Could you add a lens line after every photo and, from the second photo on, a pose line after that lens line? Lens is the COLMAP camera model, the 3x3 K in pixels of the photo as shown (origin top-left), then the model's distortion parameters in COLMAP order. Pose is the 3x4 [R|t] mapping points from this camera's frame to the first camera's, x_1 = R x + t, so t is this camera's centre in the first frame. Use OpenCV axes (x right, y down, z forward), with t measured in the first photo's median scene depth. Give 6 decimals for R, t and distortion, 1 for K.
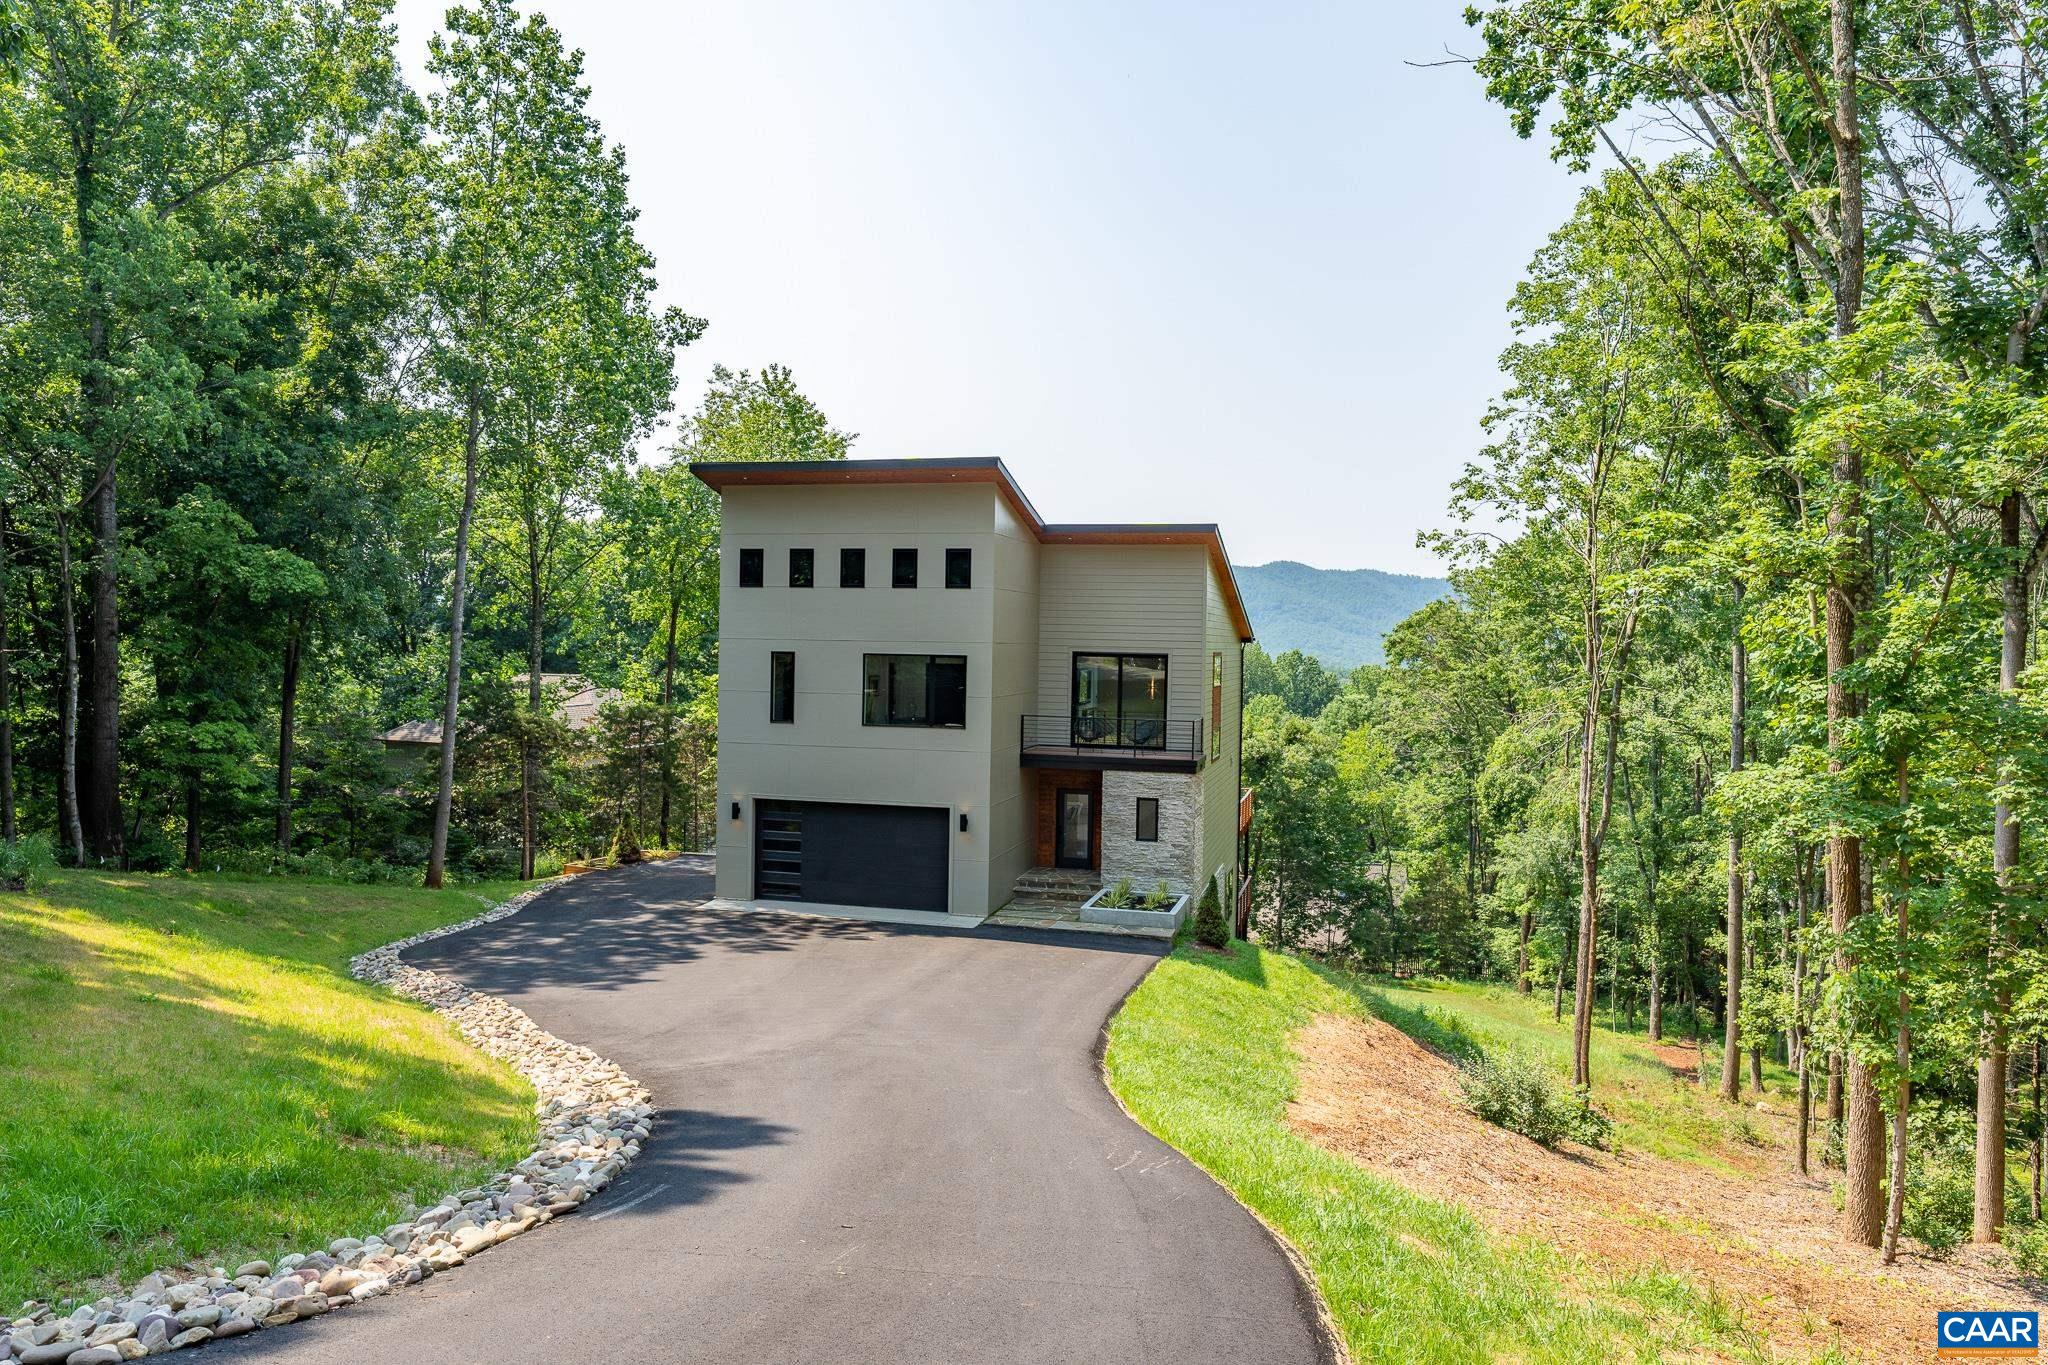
lens RADIAL K [[1342.8, 0, 1022.8], [0, 1342.8, 685.6], [0, 0, 1]] dist [0.003907, 0.000493]
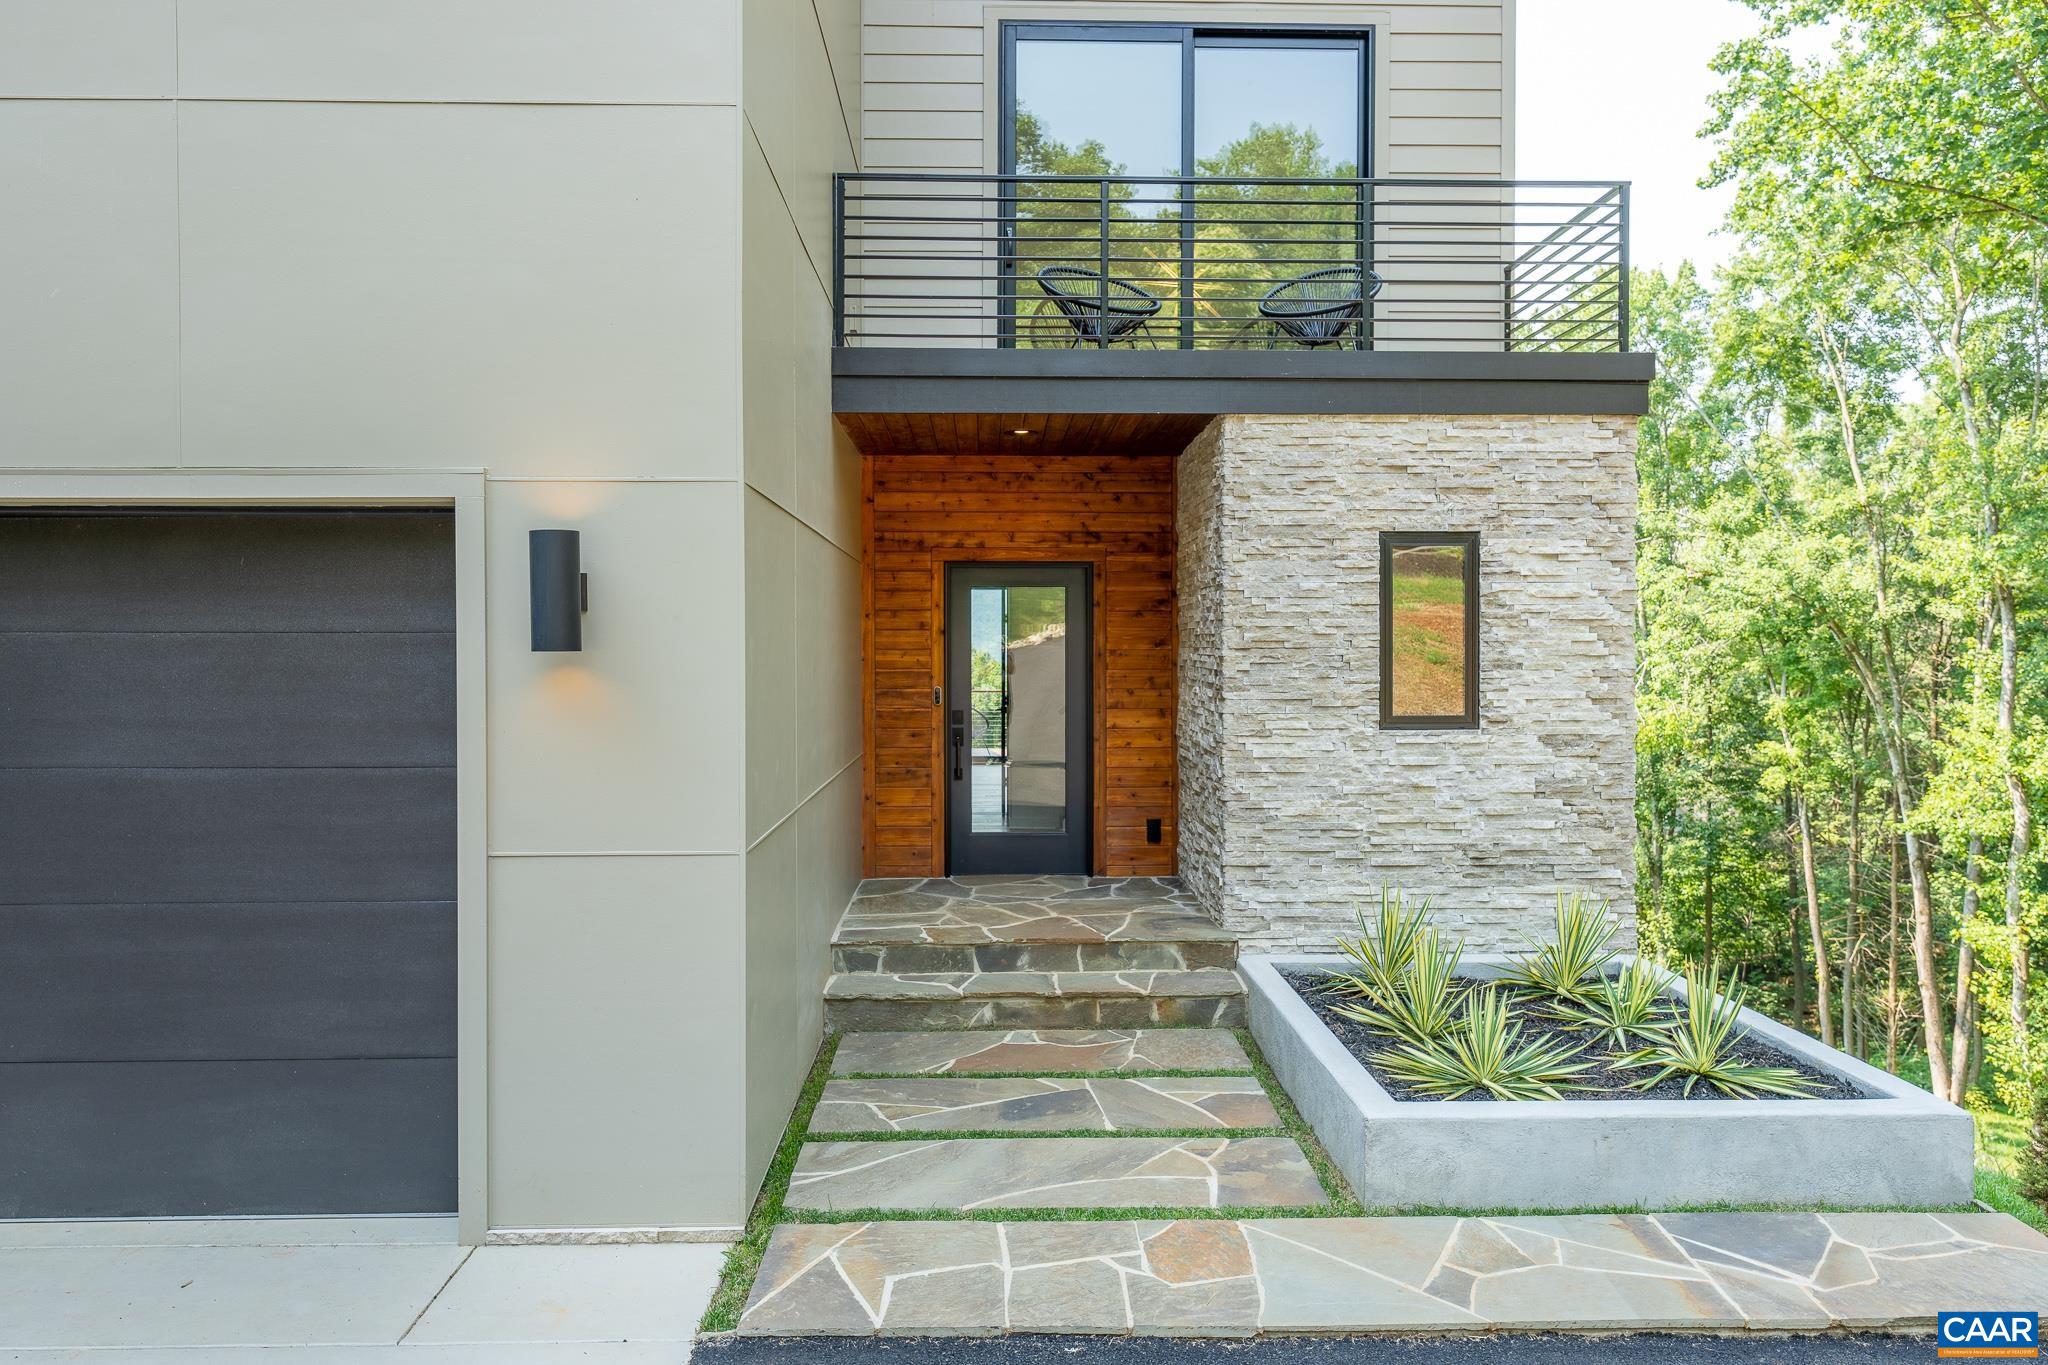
lens RADIAL K [[1342.8, 0, 1013.4], [0, 1342.8, 670.0], [0, 0, 1]] dist [0.003907, 0.000493]
pose [[0.961770, -0.020835, 0.273064, -0.034969], [0.025694, 0.999569, -0.014229, 0.108081], [-0.272650, 0.020701, 0.961891, 0.806809]]
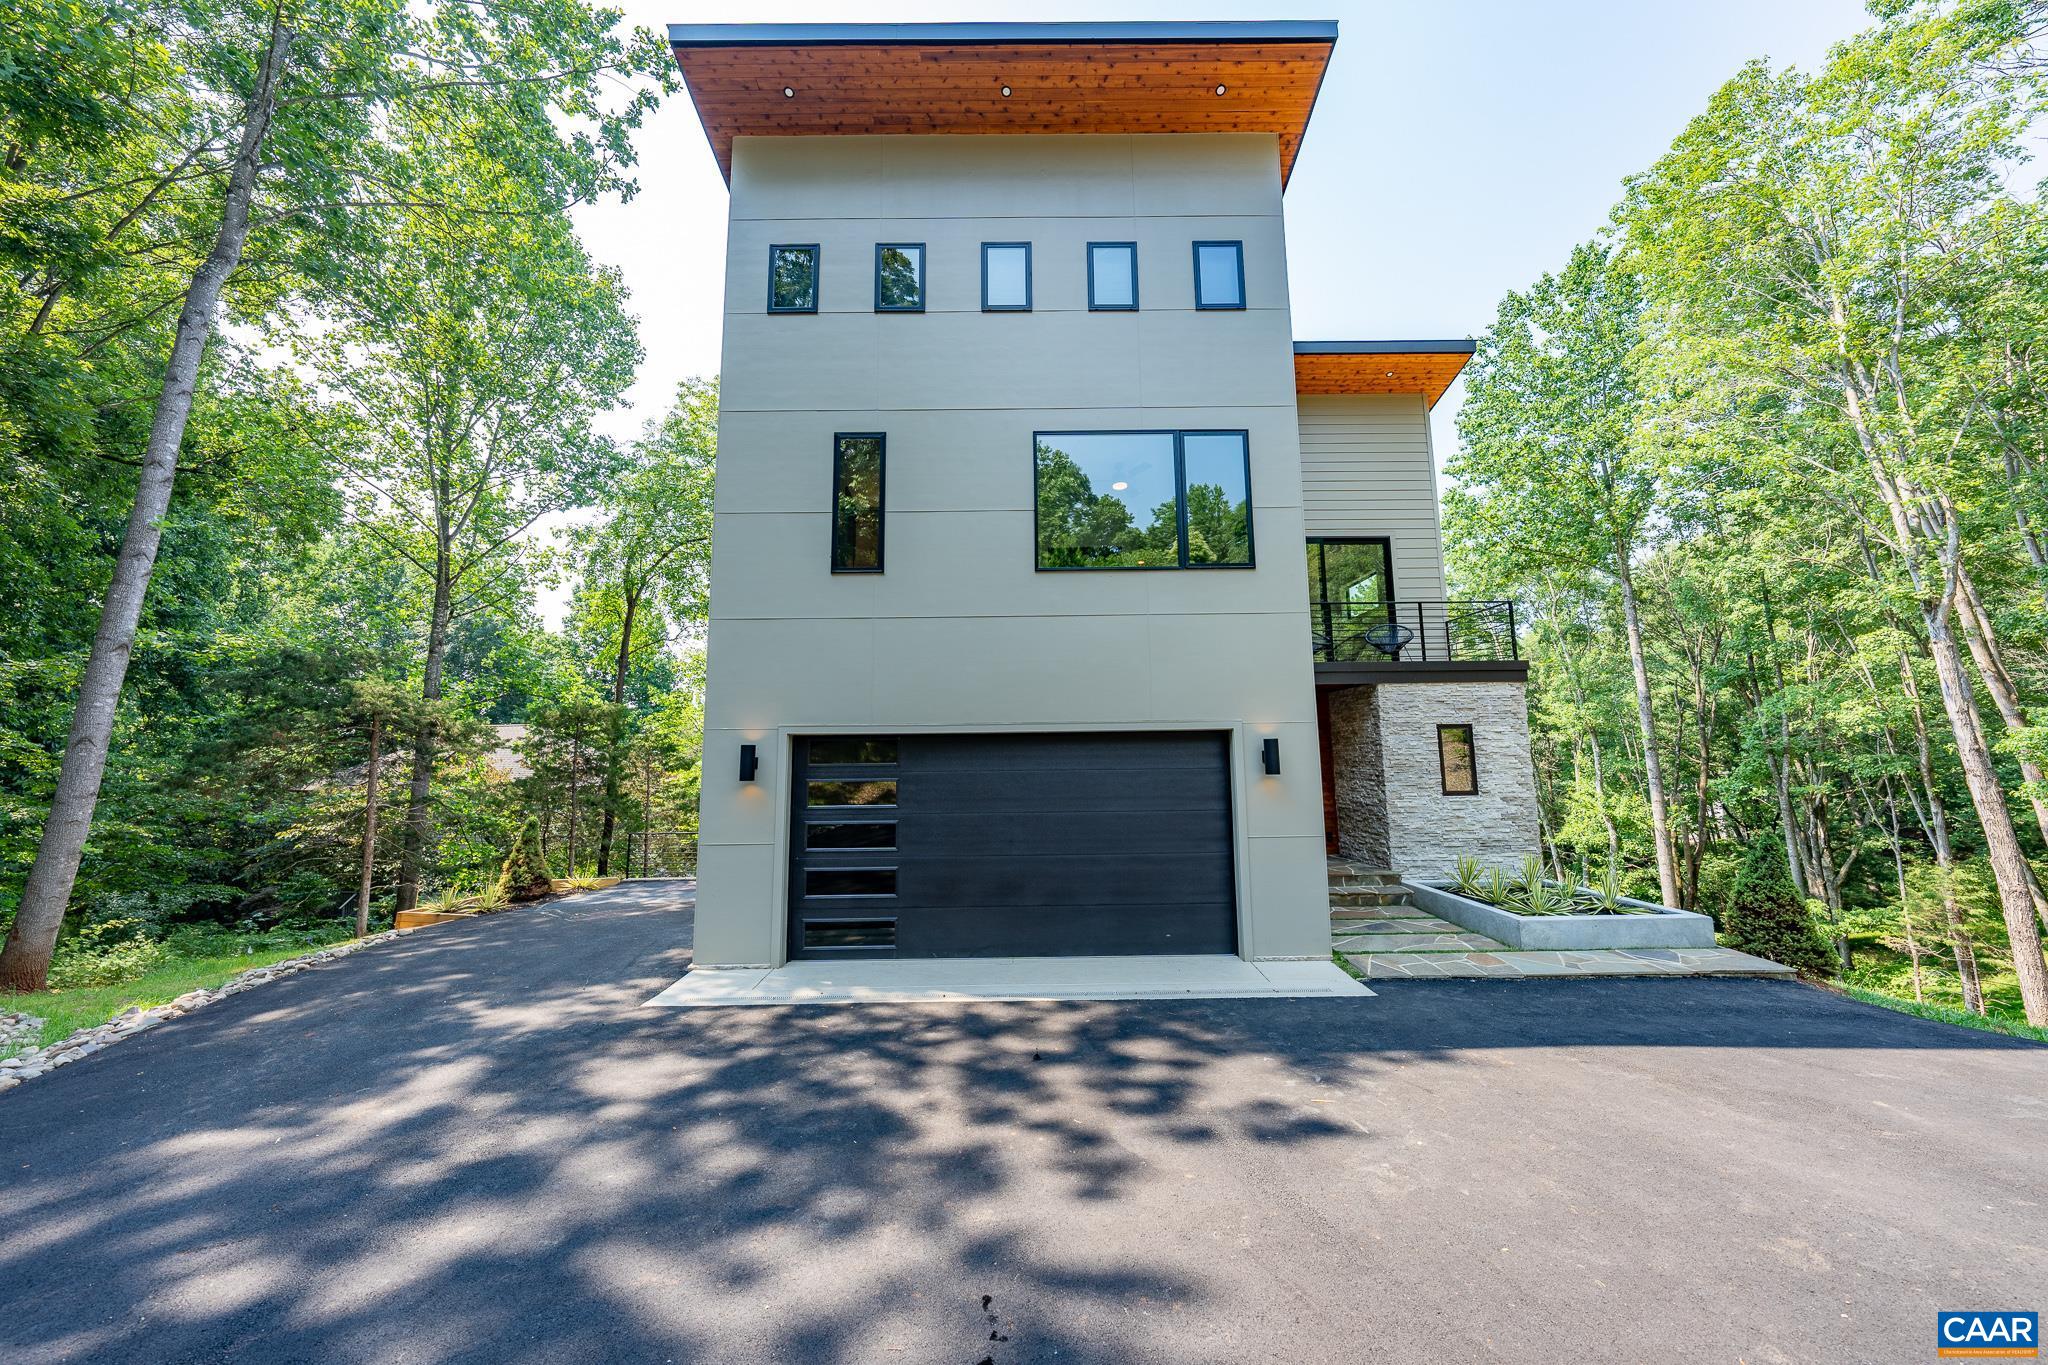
lens RADIAL K [[689.4, 0, 1036.9], [0, 689.4, 676.8], [0, 0, 1]] dist [-0.000548, 0.000997]
pose [[0.963871, 0.003818, 0.266343, -0.180535], [0.036189, 0.988749, -0.145138, 0.101408], [-0.263900, 0.149533, 0.952888, 0.743971]]
